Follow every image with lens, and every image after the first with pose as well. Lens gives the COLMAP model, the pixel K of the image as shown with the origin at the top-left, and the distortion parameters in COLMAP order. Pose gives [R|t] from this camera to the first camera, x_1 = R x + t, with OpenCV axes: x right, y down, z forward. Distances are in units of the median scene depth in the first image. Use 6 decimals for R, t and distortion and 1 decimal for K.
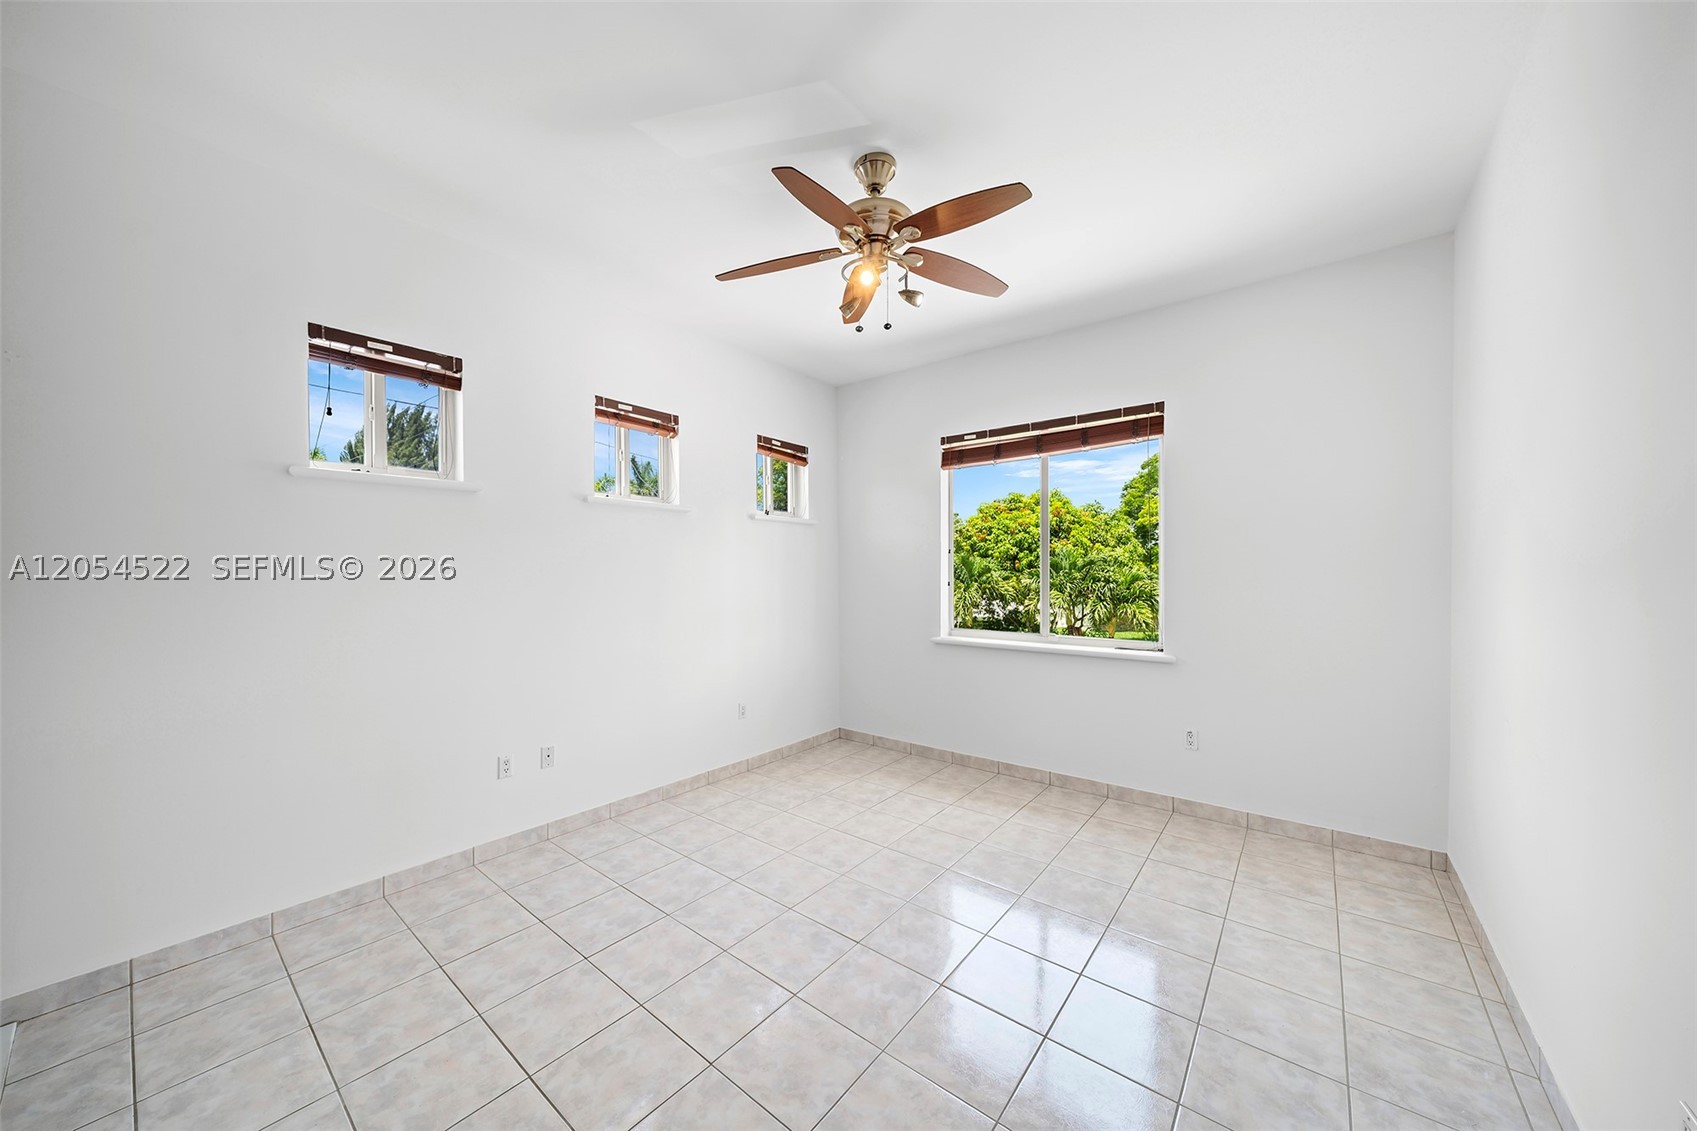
lens RADIAL K [[593.9, 0, 832.7], [0, 593.9, 575.5], [0, 0, 1]] dist [-0.001569, -0.000226]
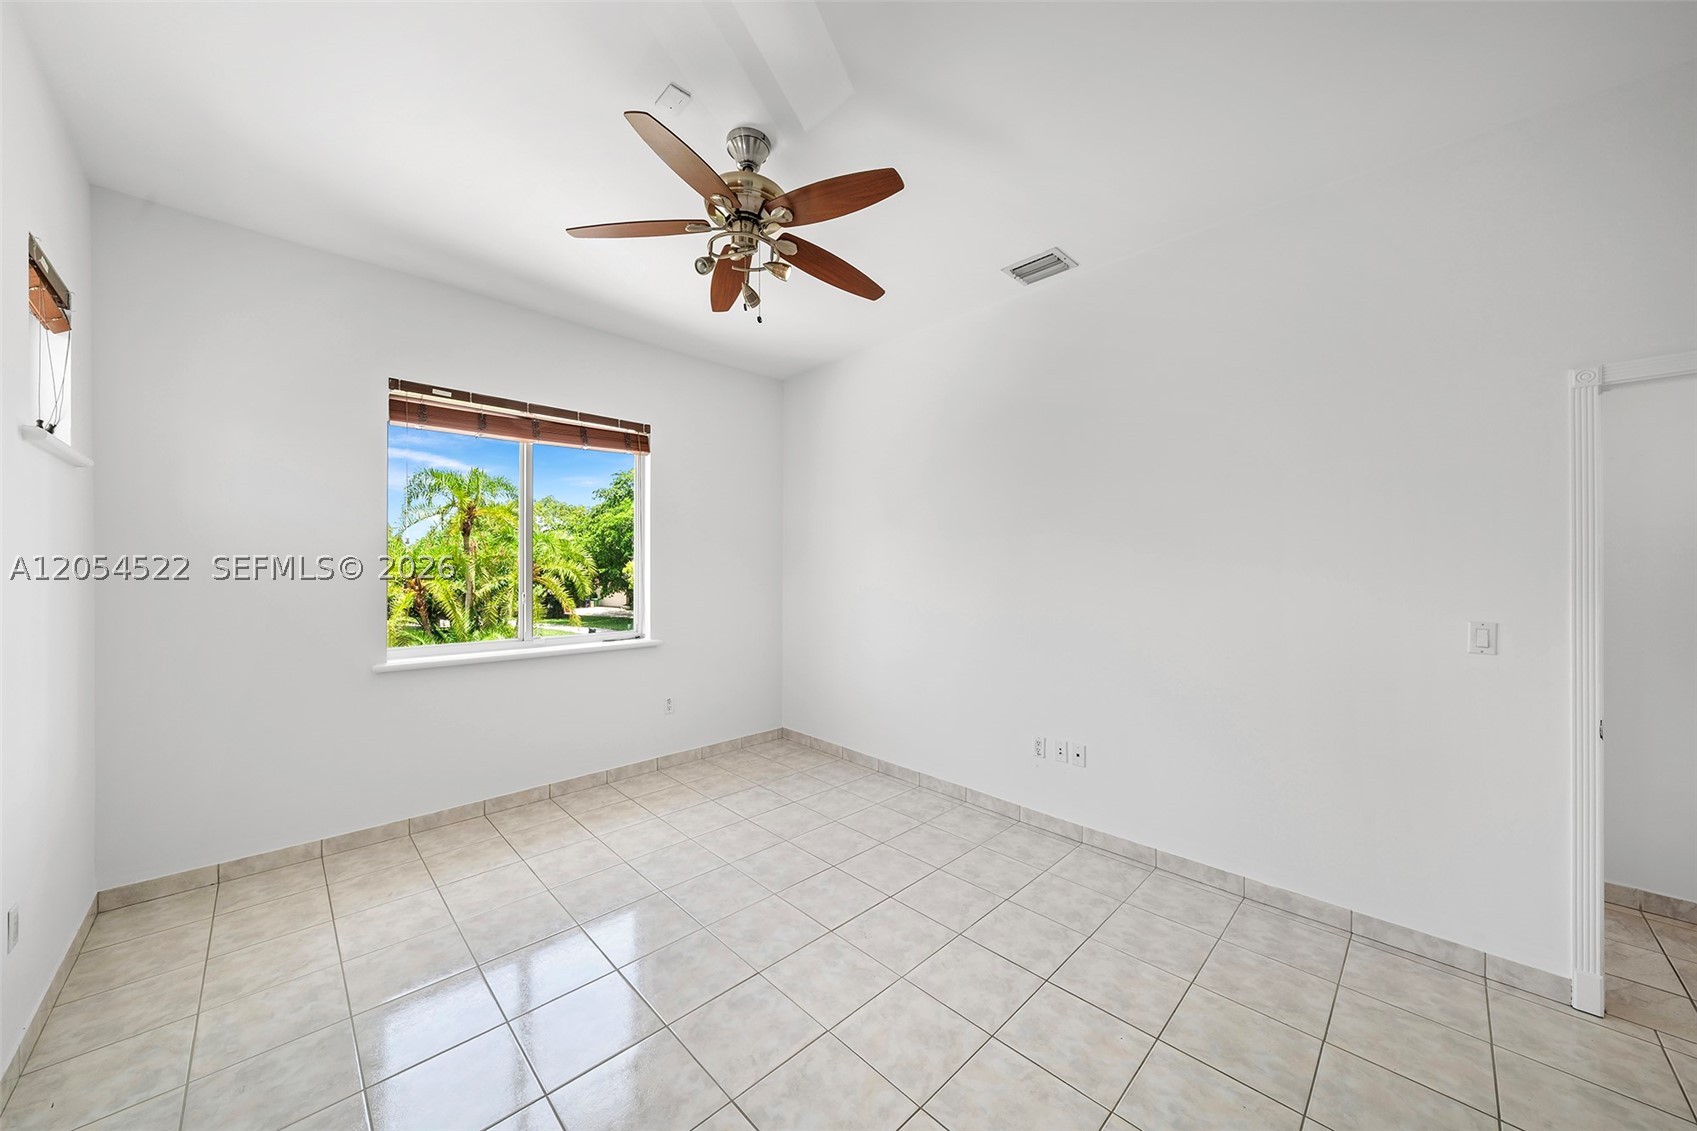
lens RADIAL K [[583.7, 0, 832.4], [0, 583.7, 566.1], [0, 0, 1]] dist [-0.001386, -0.000272]
pose [[0.124055, 0.005985, 0.992257, -0.539870], [0.004530, 0.999968, -0.006598, -0.003393], [-0.992265, 0.005313, 0.124024, 0.493187]]
